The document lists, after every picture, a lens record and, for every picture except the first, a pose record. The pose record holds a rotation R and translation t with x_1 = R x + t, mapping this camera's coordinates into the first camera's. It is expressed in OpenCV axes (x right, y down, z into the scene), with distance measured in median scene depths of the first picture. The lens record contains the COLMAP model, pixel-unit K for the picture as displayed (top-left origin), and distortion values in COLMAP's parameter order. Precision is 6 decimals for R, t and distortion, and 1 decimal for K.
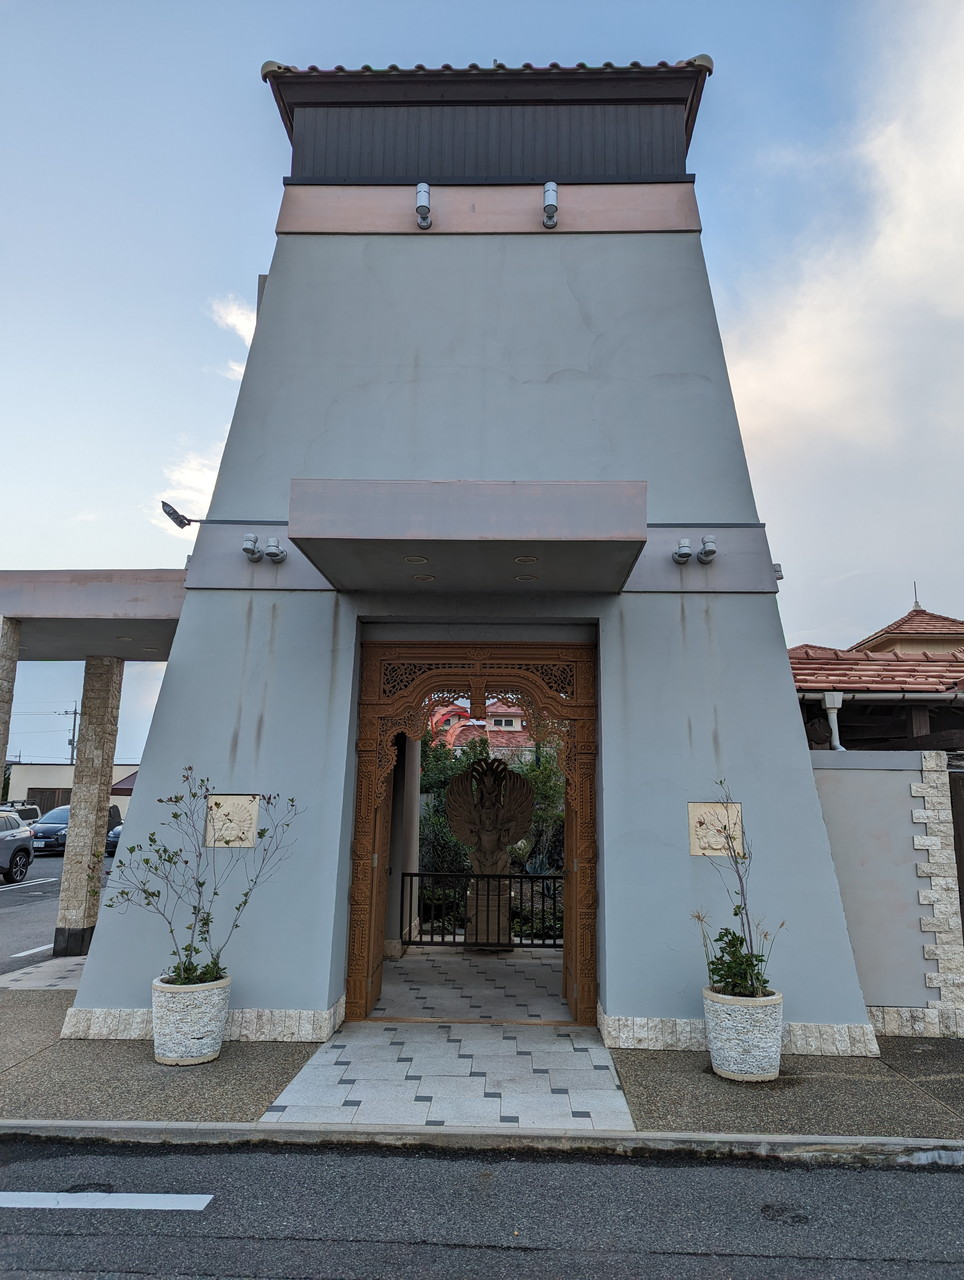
lens RADIAL K [[890.7, 0, 482.0], [0, 890.7, 640.0], [0, 0, 1]] dist [0.063009, -0.052365]
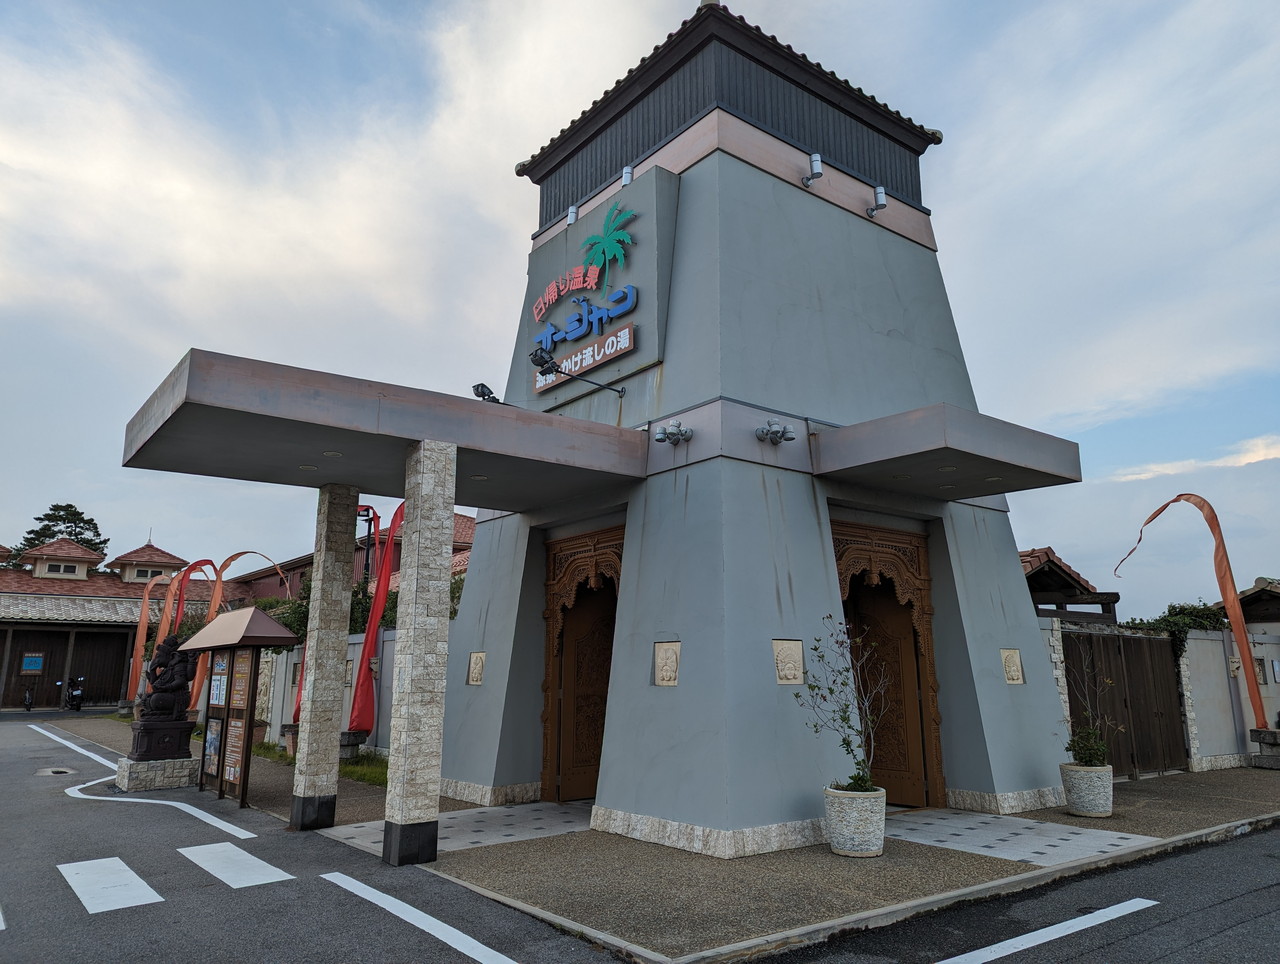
lens RADIAL K [[890.7, 0, 640.0], [0, 890.7, 482.0], [0, 0, 1]] dist [0.063009, -0.052365]
pose [[0.771150, 0.119724, 0.625295, -1.125824], [-0.107153, 0.992556, -0.057895, 0.051997], [-0.627572, -0.022356, 0.778238, 0.197978]]
